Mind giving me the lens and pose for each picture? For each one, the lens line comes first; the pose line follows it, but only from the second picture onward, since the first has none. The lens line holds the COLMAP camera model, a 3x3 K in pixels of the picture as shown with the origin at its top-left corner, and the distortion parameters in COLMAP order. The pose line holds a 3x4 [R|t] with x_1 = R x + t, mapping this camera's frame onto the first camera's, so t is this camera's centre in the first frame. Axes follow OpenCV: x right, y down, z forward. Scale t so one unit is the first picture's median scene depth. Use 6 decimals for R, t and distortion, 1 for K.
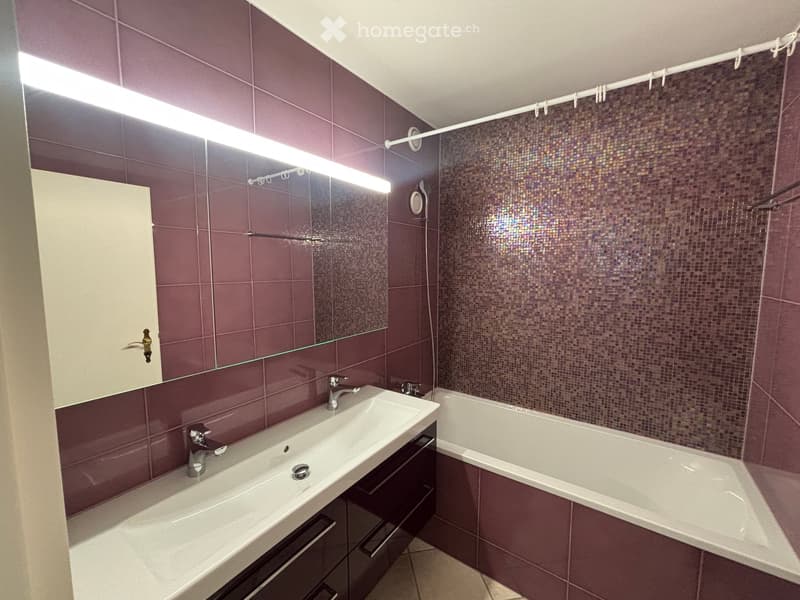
lens RADIAL K [[323.8, 0, 402.2], [0, 323.8, 300.0], [0, 0, 1]] dist [0.001707, -0.000257]
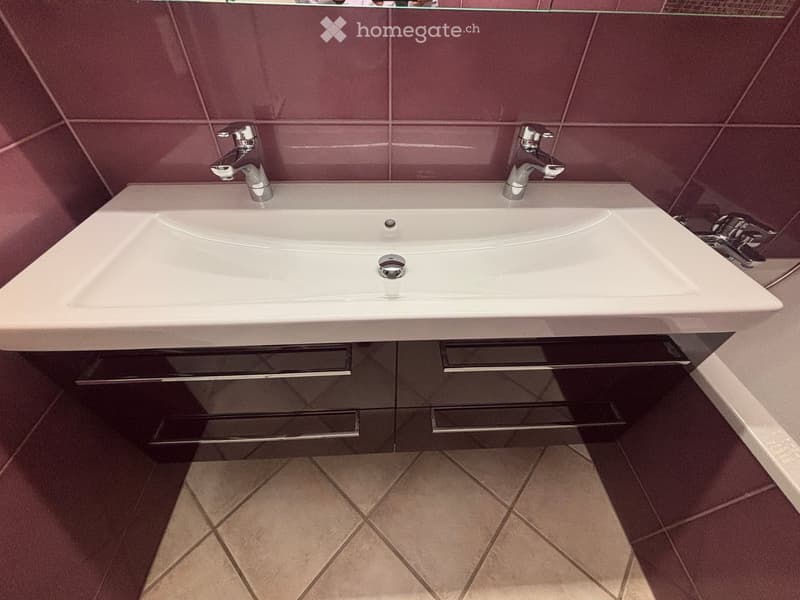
lens RADIAL K [[323.8, 0, 401.7], [0, 323.8, 295.9], [0, 0, 1]] dist [0.001707, -0.000257]
pose [[0.609688, 0.553372, -0.567503, 0.058146], [-0.093752, 0.761283, 0.641606, 0.133388], [0.787078, -0.337975, 0.516025, 0.511479]]
